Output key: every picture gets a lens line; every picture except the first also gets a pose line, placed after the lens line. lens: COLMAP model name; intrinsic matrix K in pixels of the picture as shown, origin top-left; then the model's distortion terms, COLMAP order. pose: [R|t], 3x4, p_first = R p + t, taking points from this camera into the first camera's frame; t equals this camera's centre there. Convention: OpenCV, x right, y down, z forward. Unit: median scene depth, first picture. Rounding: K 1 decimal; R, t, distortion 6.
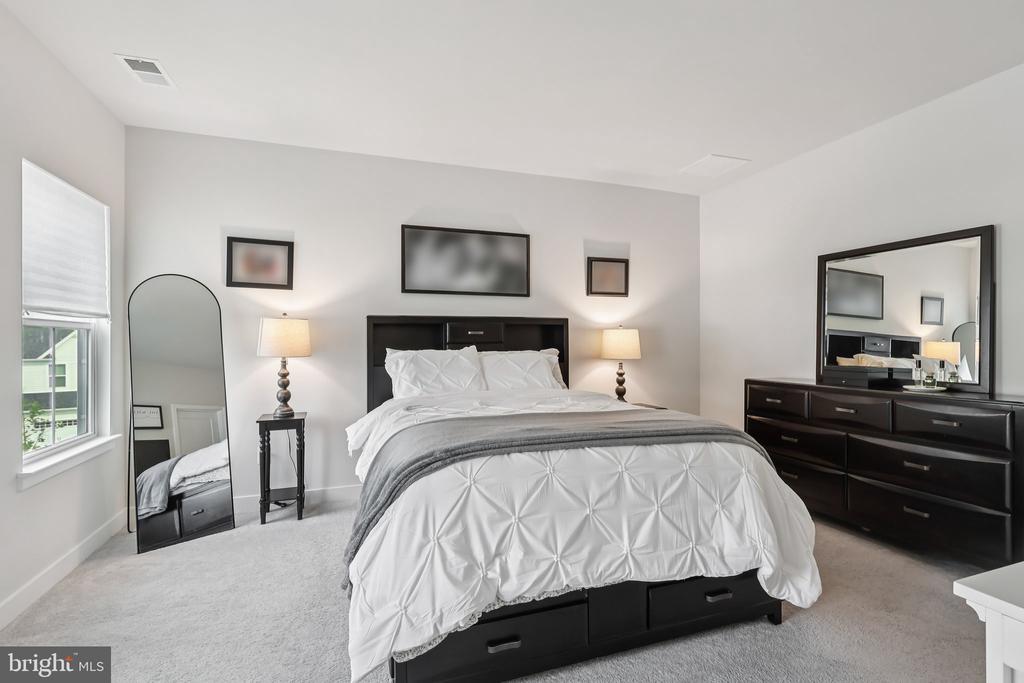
lens RADIAL K [[462.6, 0, 512.0], [0, 462.6, 341.5], [0, 0, 1]] dist [0.000557, 0.000540]
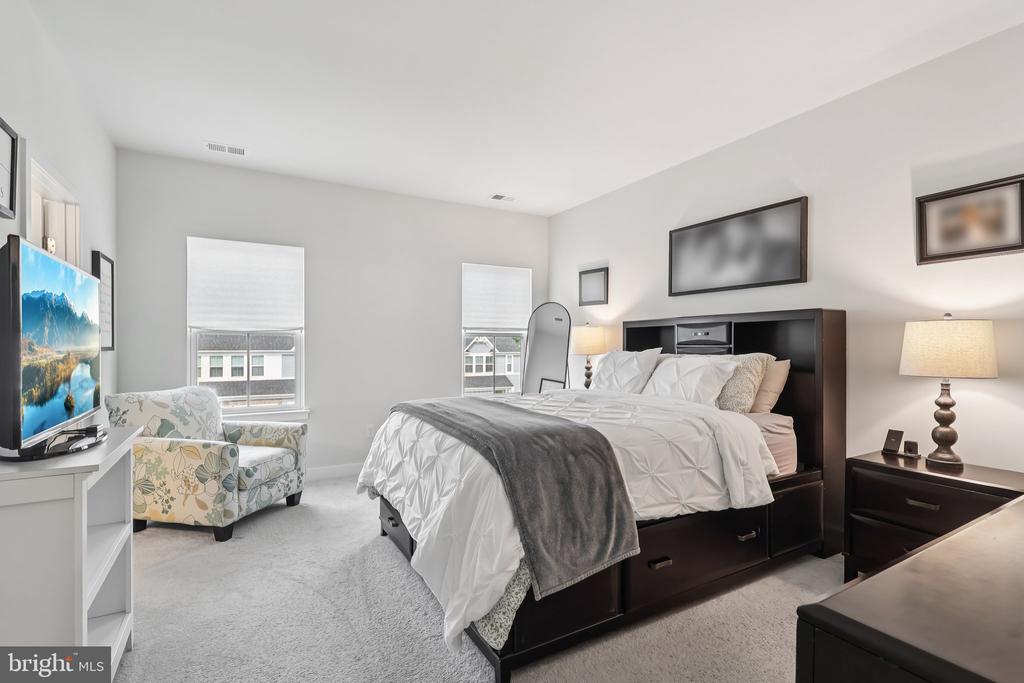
lens RADIAL K [[484.1, 0, 510.8], [0, 484.1, 347.4], [0, 0, 1]] dist [0.000517, -0.000173]
pose [[0.189861, 0.005157, -0.981797, 0.720295], [-0.009498, 0.999949, 0.003415, 0.007519], [0.981765, 0.008677, 0.189901, 0.421250]]
